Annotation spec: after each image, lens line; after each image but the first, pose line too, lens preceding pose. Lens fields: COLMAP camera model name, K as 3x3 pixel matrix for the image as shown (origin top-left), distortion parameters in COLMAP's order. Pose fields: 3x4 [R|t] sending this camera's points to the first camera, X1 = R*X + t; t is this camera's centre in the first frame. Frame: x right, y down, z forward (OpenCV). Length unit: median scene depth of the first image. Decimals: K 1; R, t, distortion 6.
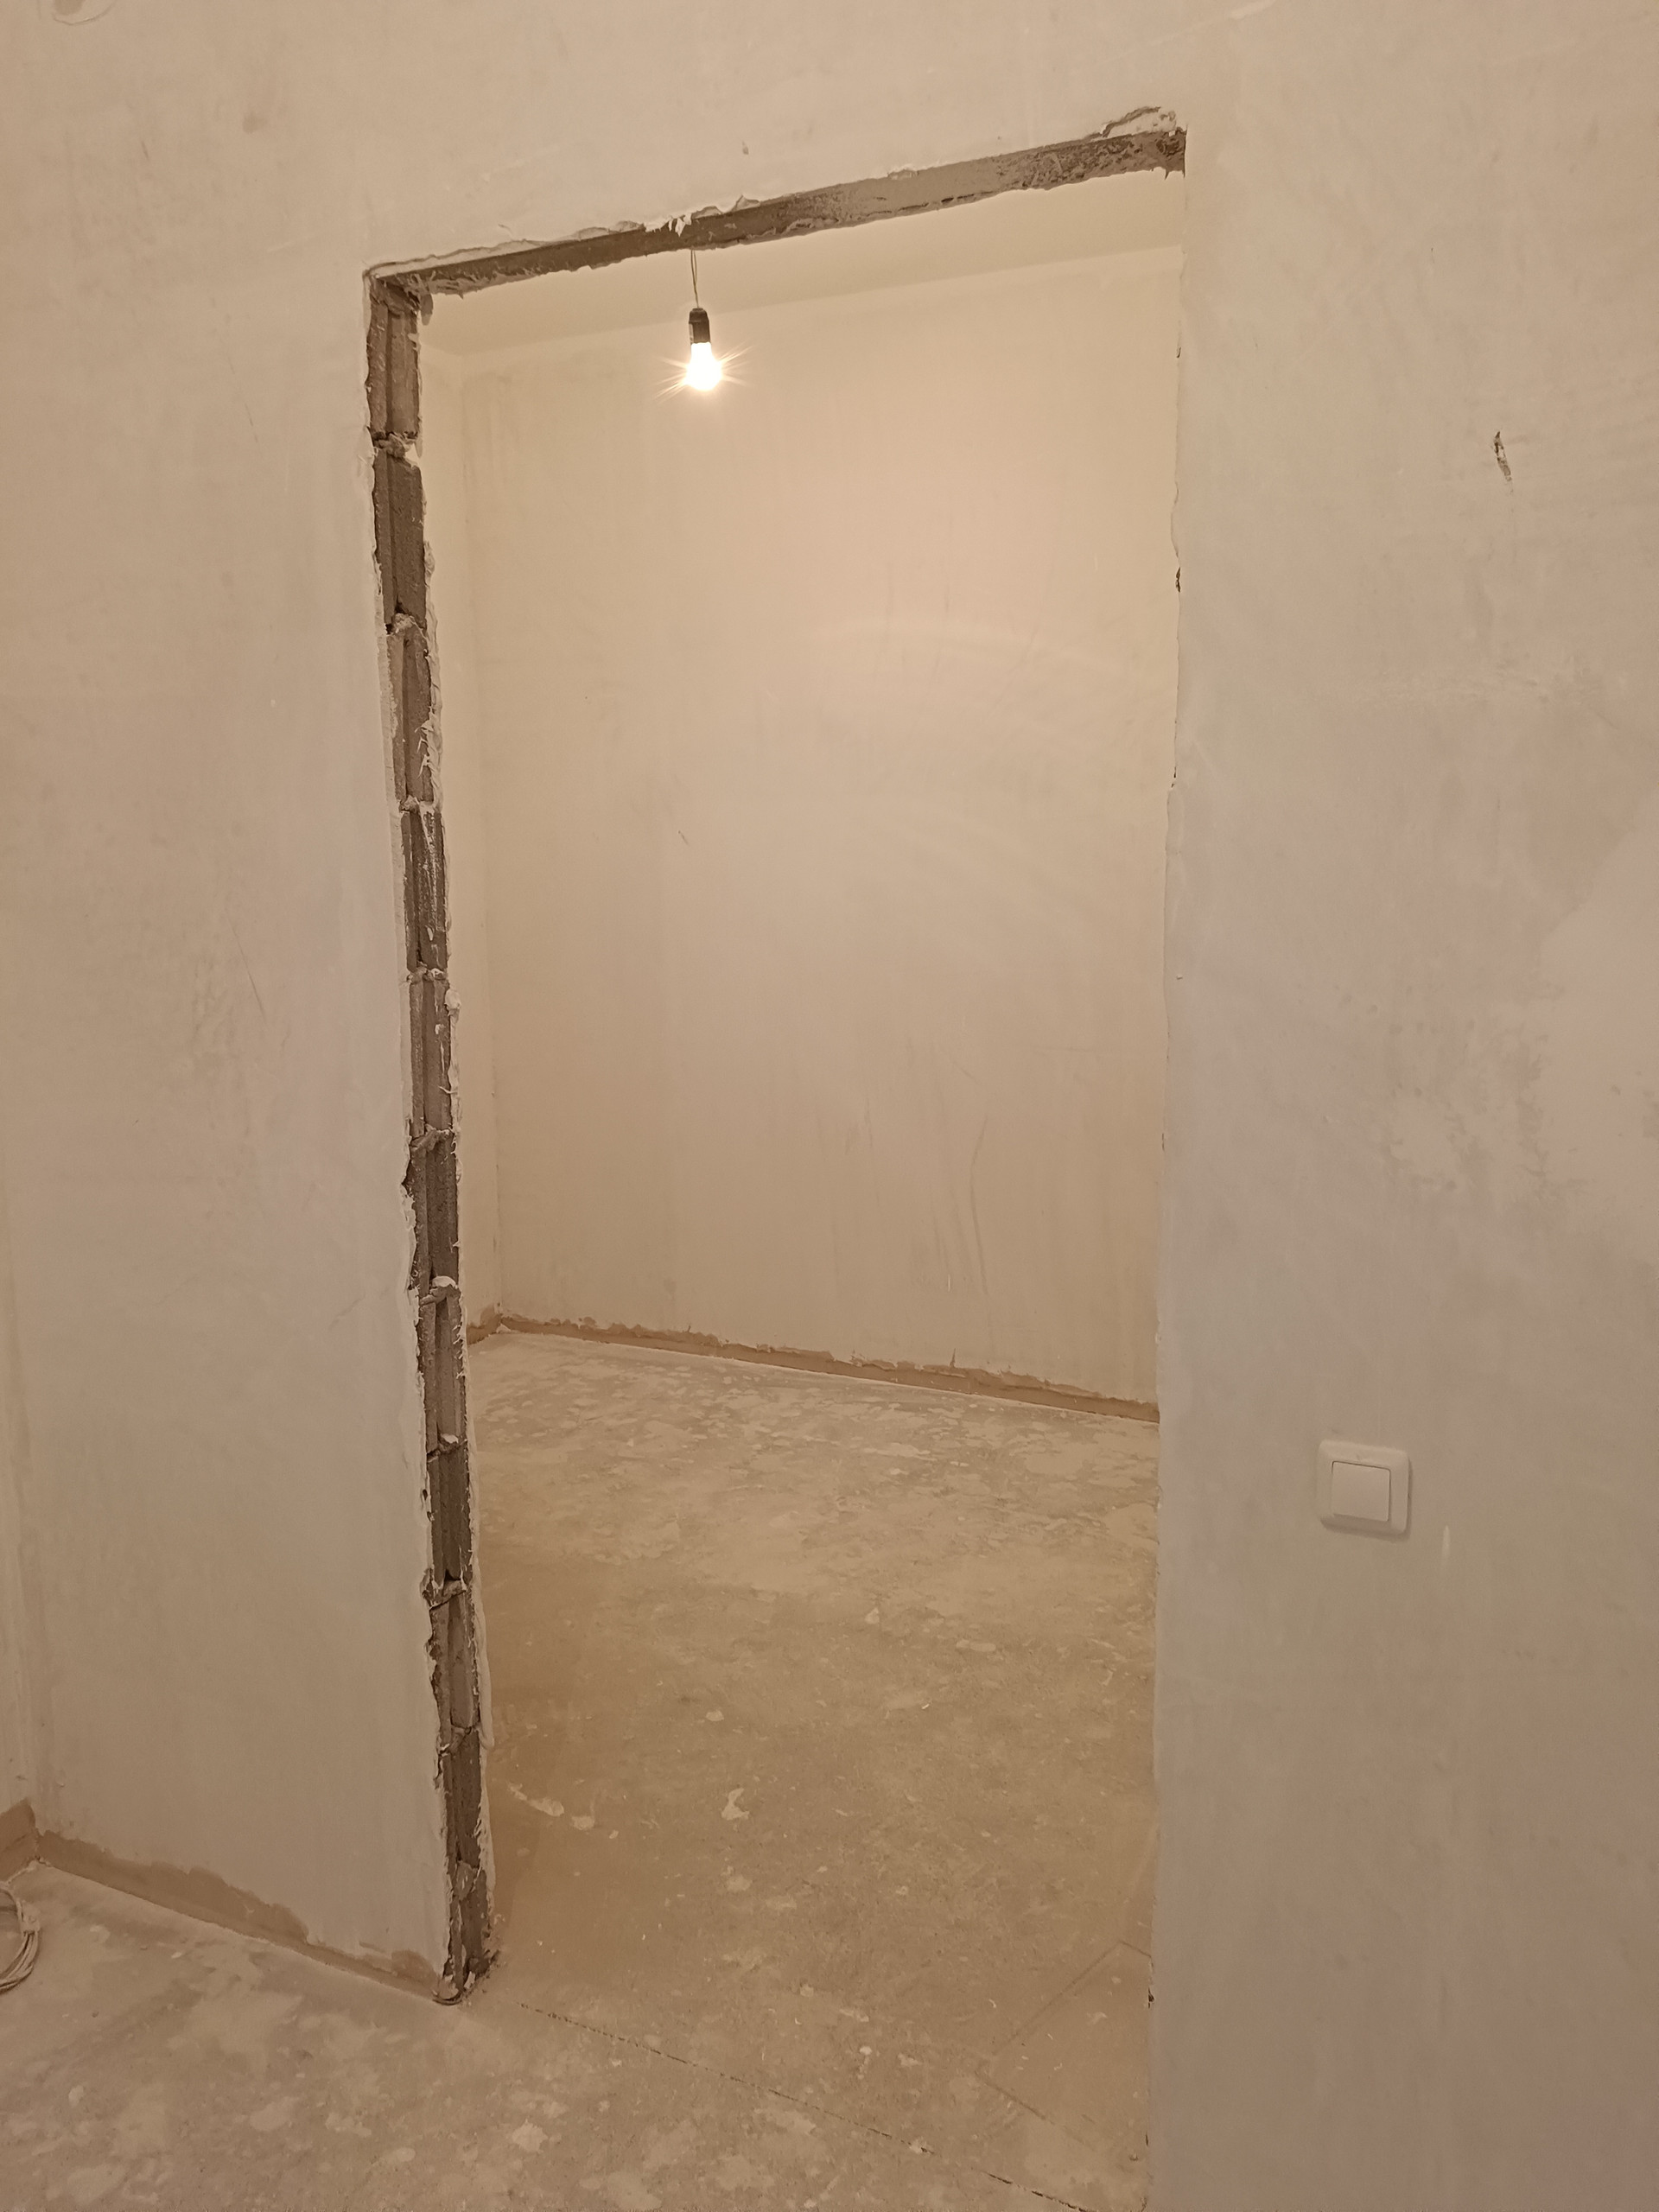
lens RADIAL K [[1630.3, 0, 778.0], [0, 1630.3, 1092.2], [0, 0, 1]] dist [0.030884, -0.038058]
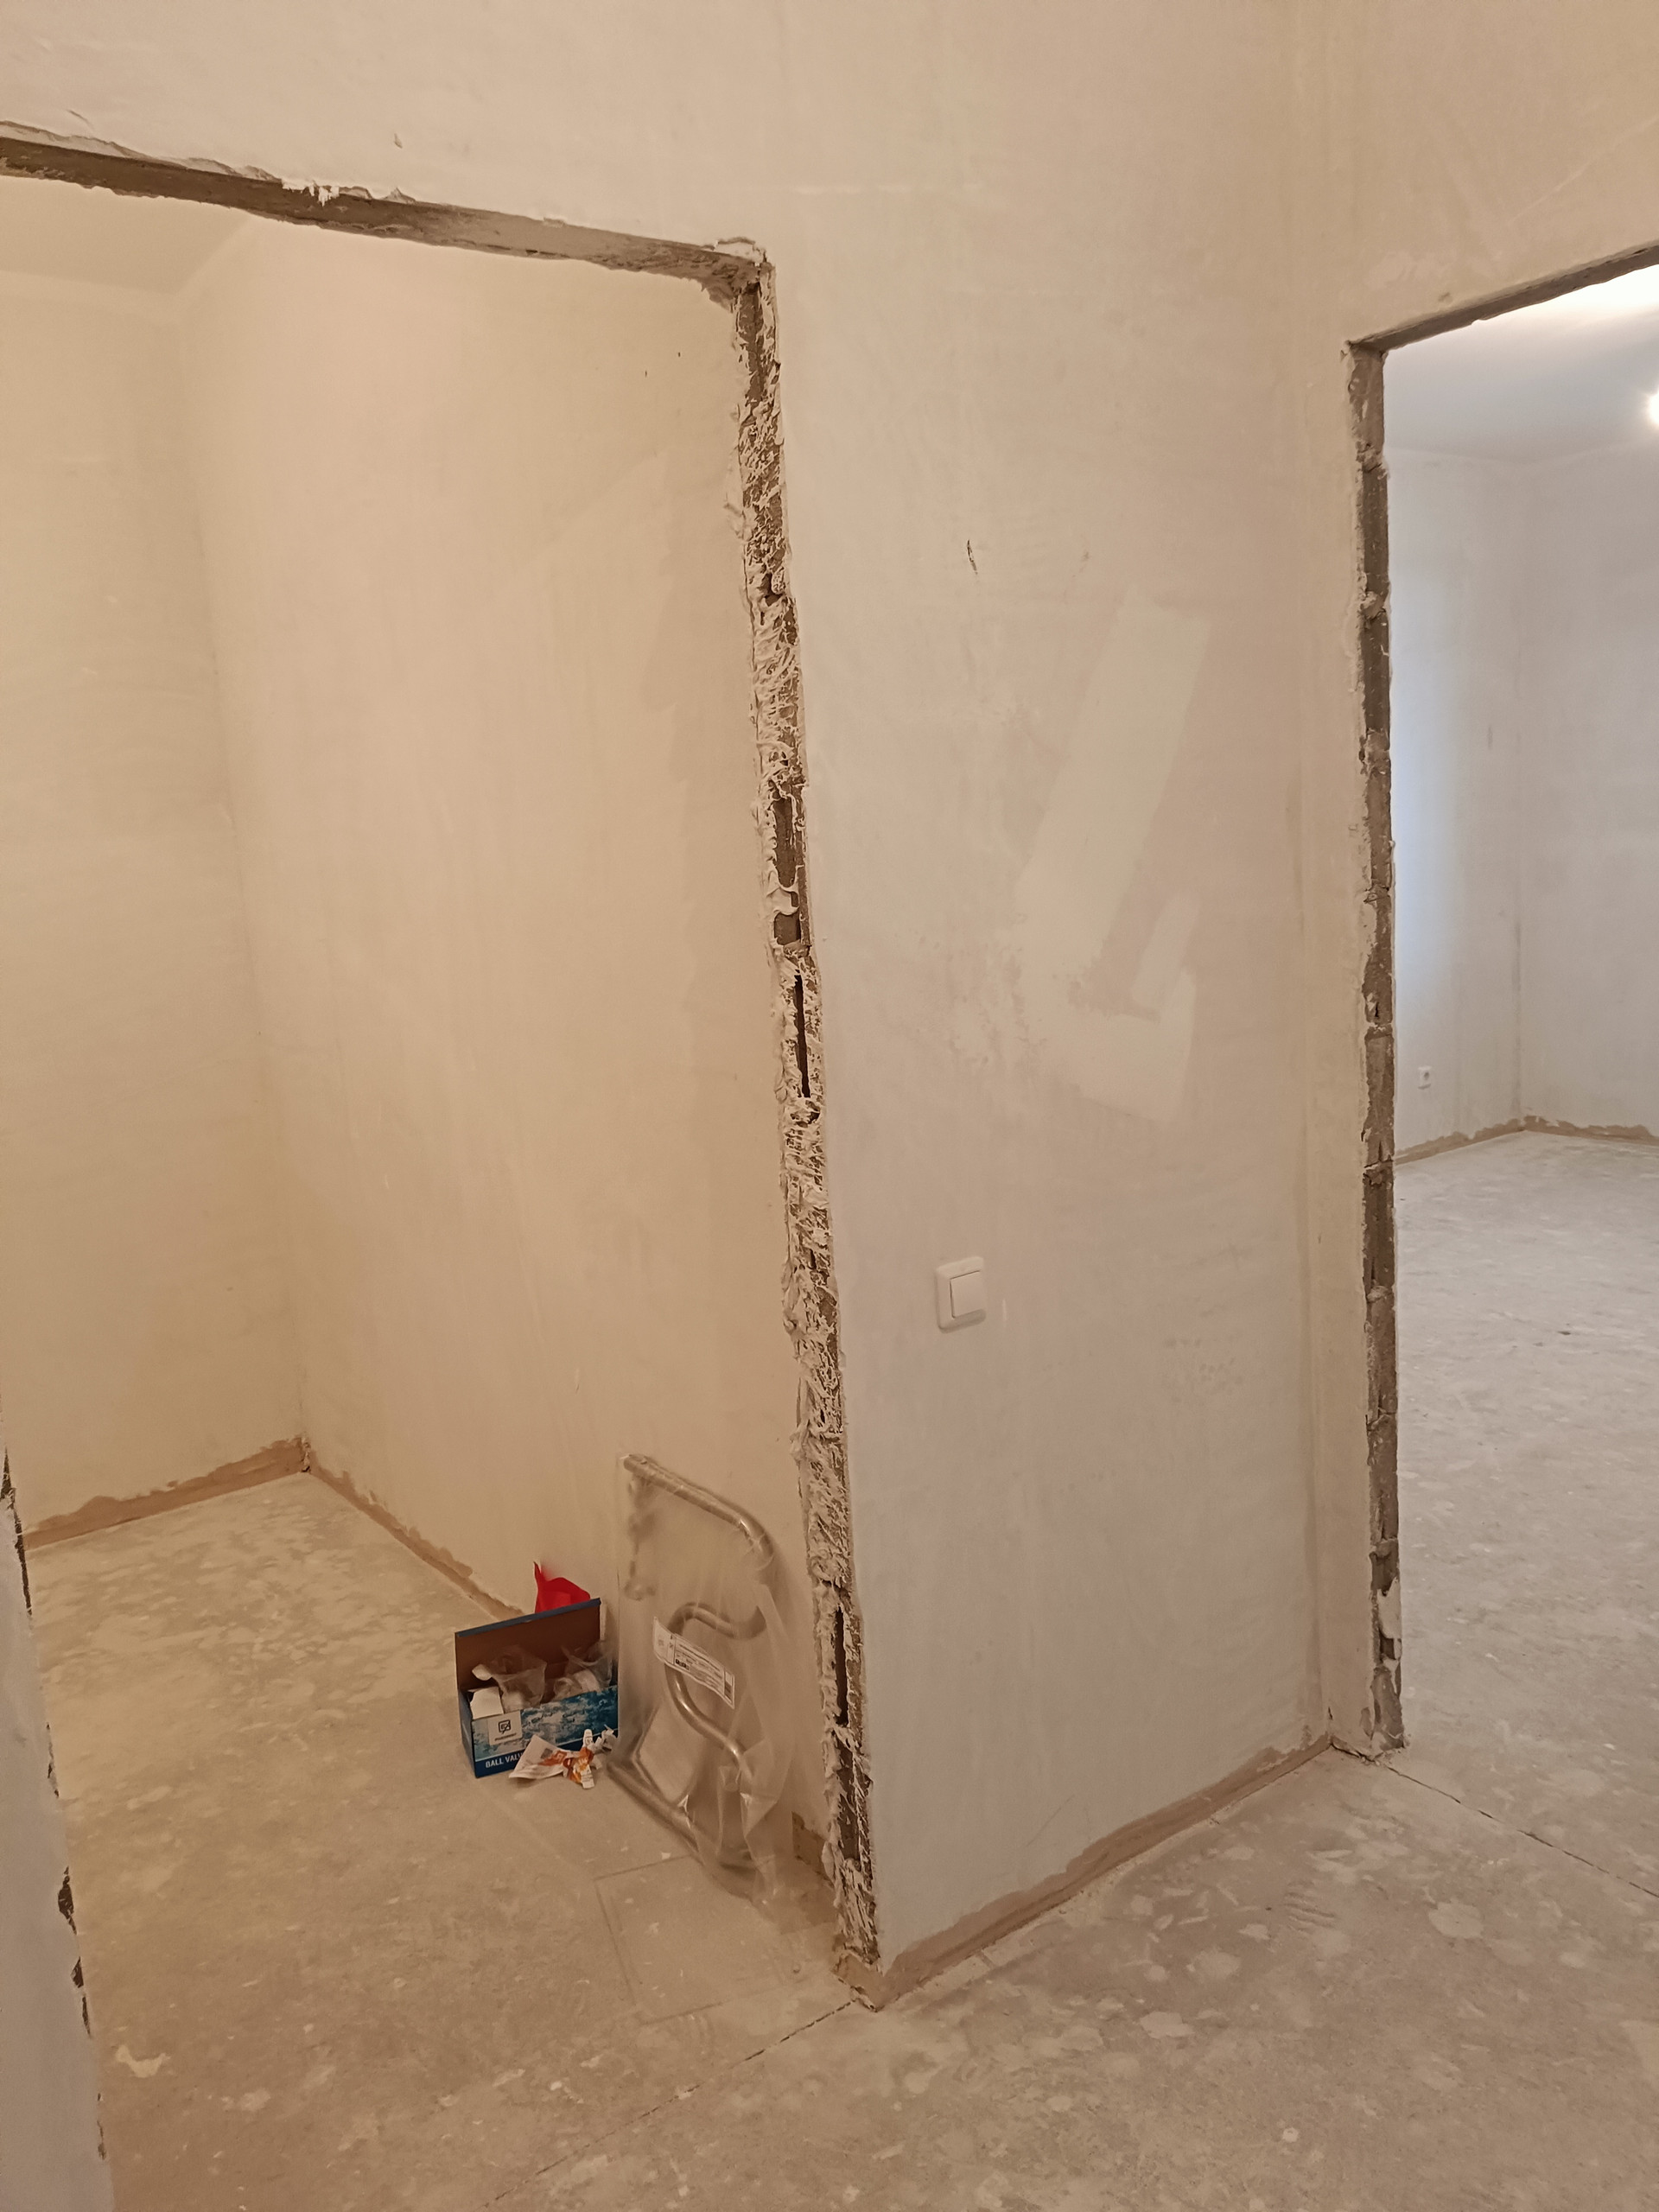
lens RADIAL K [[1630.3, 0, 827.6], [0, 1630.3, 1090.7], [0, 0, 1]] dist [0.030884, -0.038058]
pose [[0.484489, -0.162778, 0.859520, -0.645599], [0.207175, 0.975935, 0.068046, -0.031321], [-0.849911, 0.145103, 0.506553, 0.292235]]
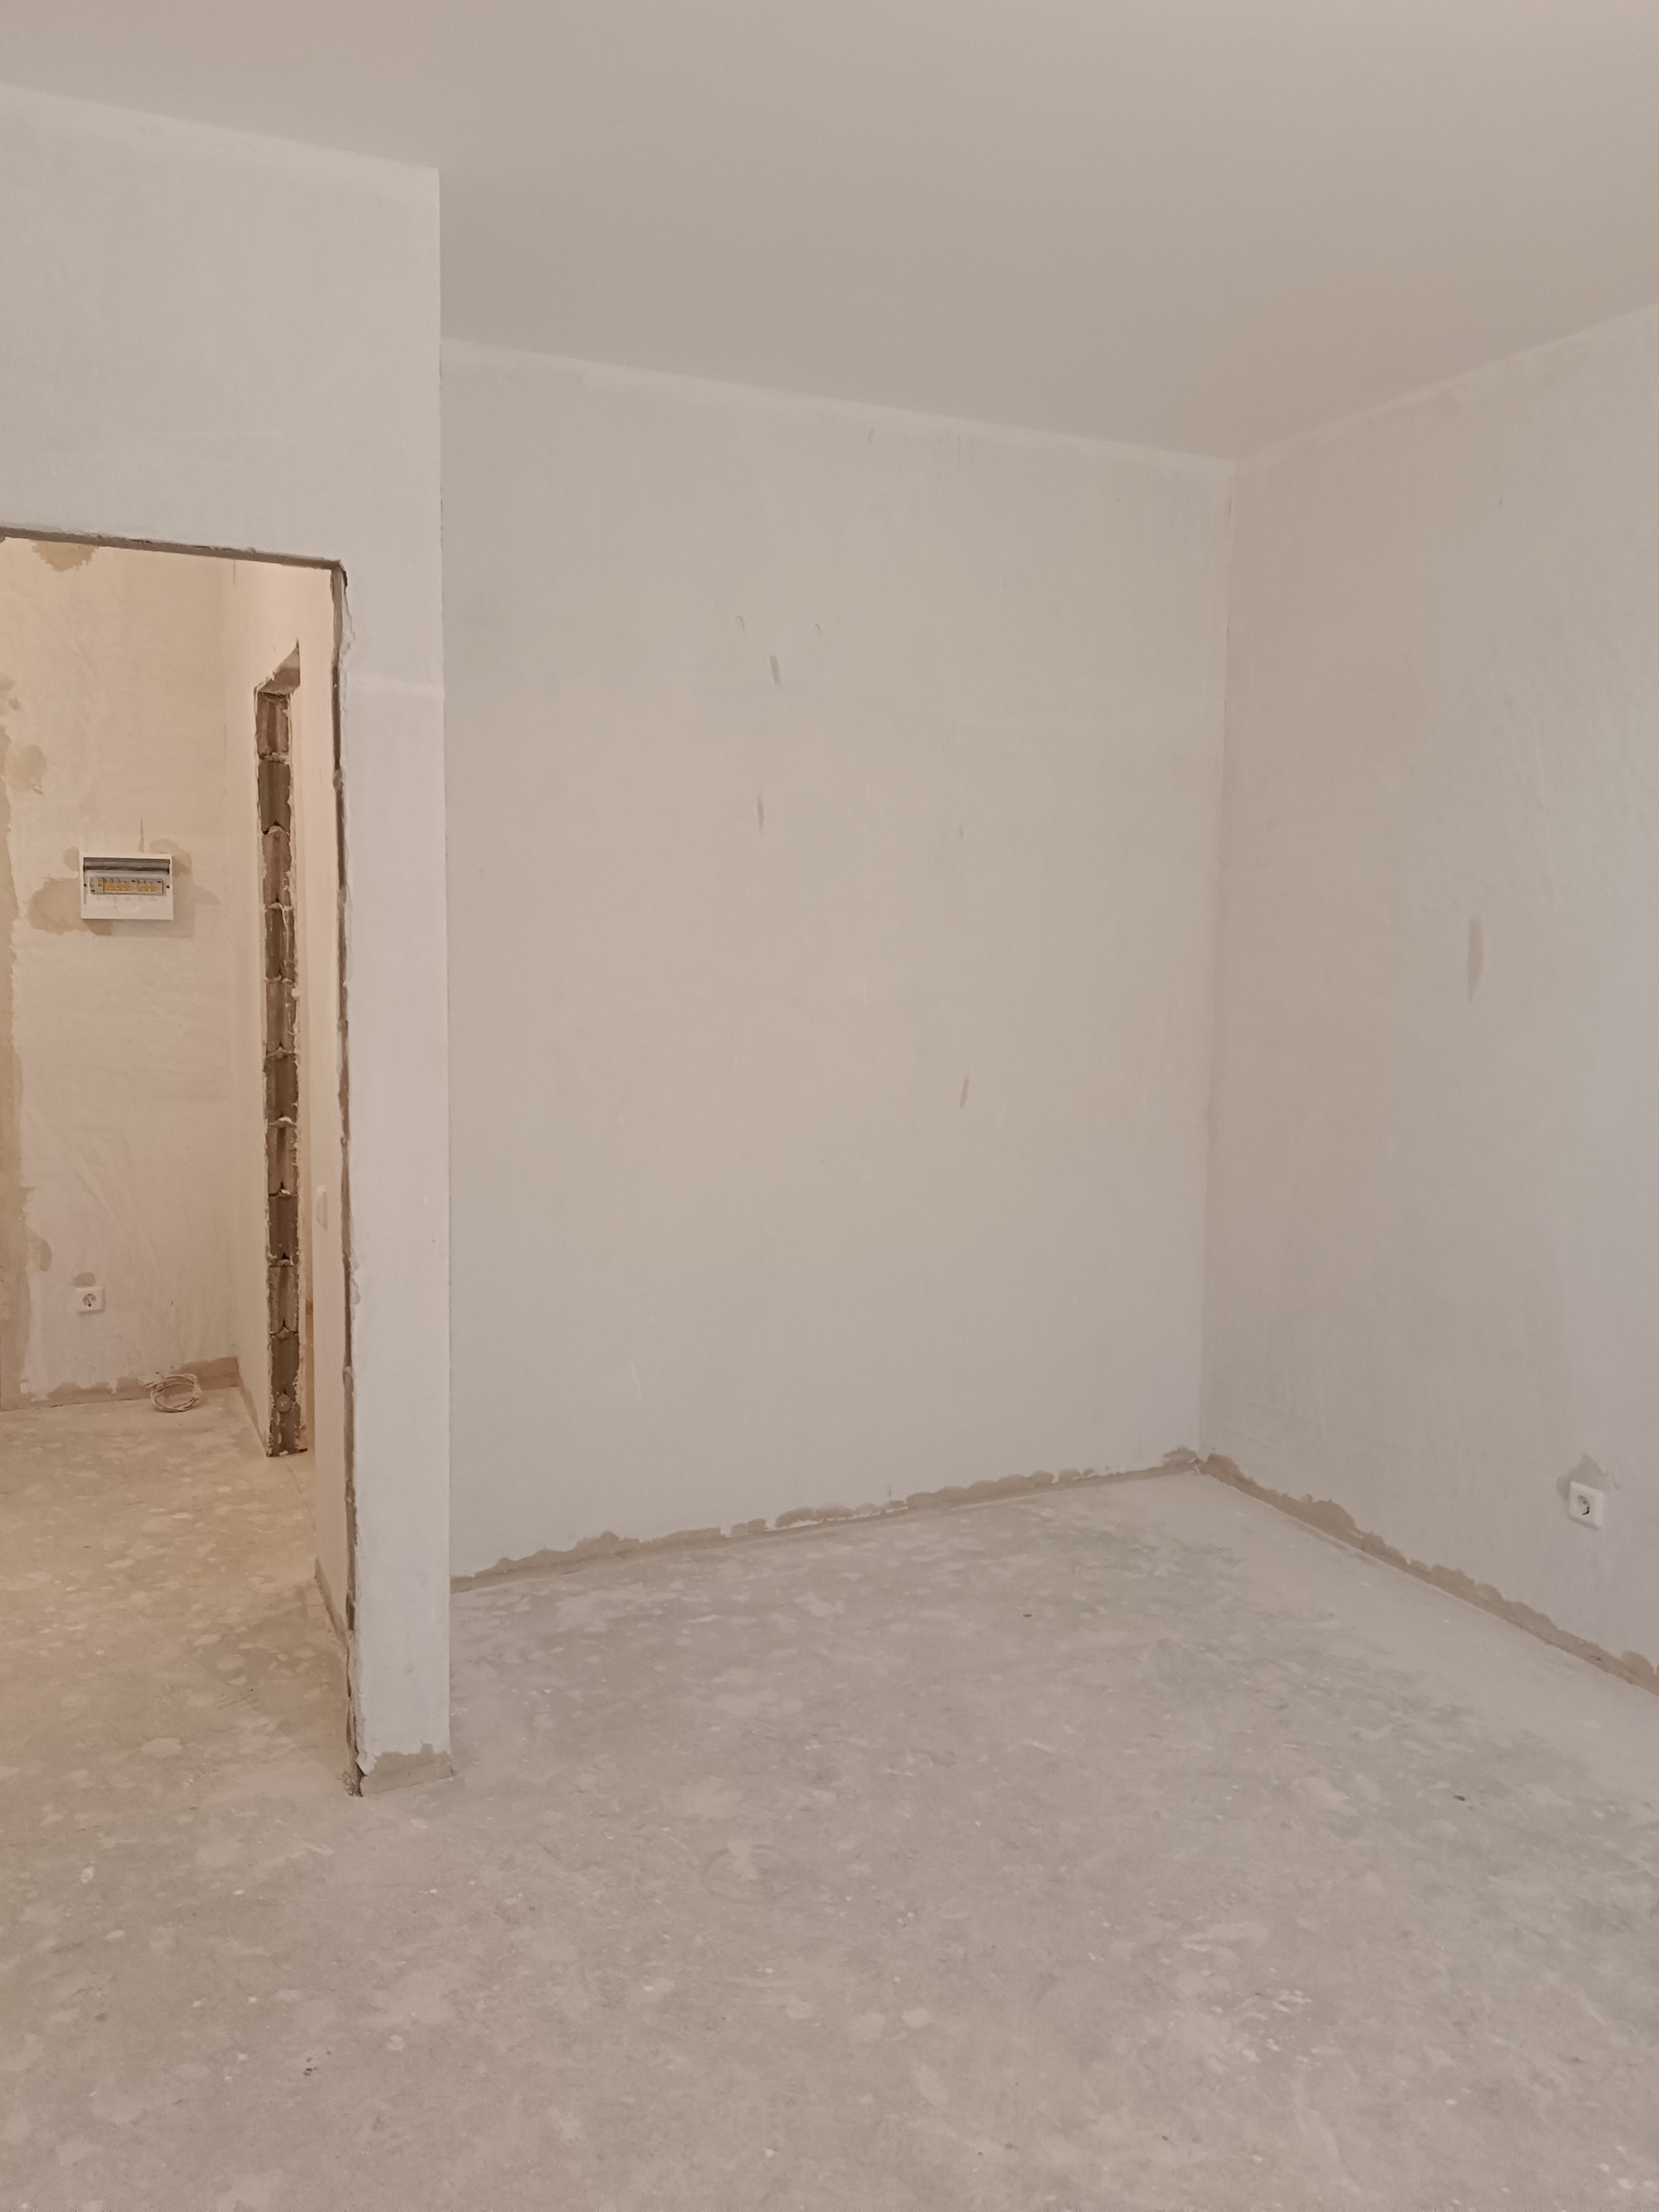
lens RADIAL K [[1630.3, 0, 813.1], [0, 1630.3, 1094.8], [0, 0, 1]] dist [0.030884, -0.038058]
pose [[0.769017, 0.093019, -0.632425, 1.820439], [-0.129734, 0.991477, -0.011925, 0.016749], [0.625925, 0.091218, 0.774530, -0.289408]]
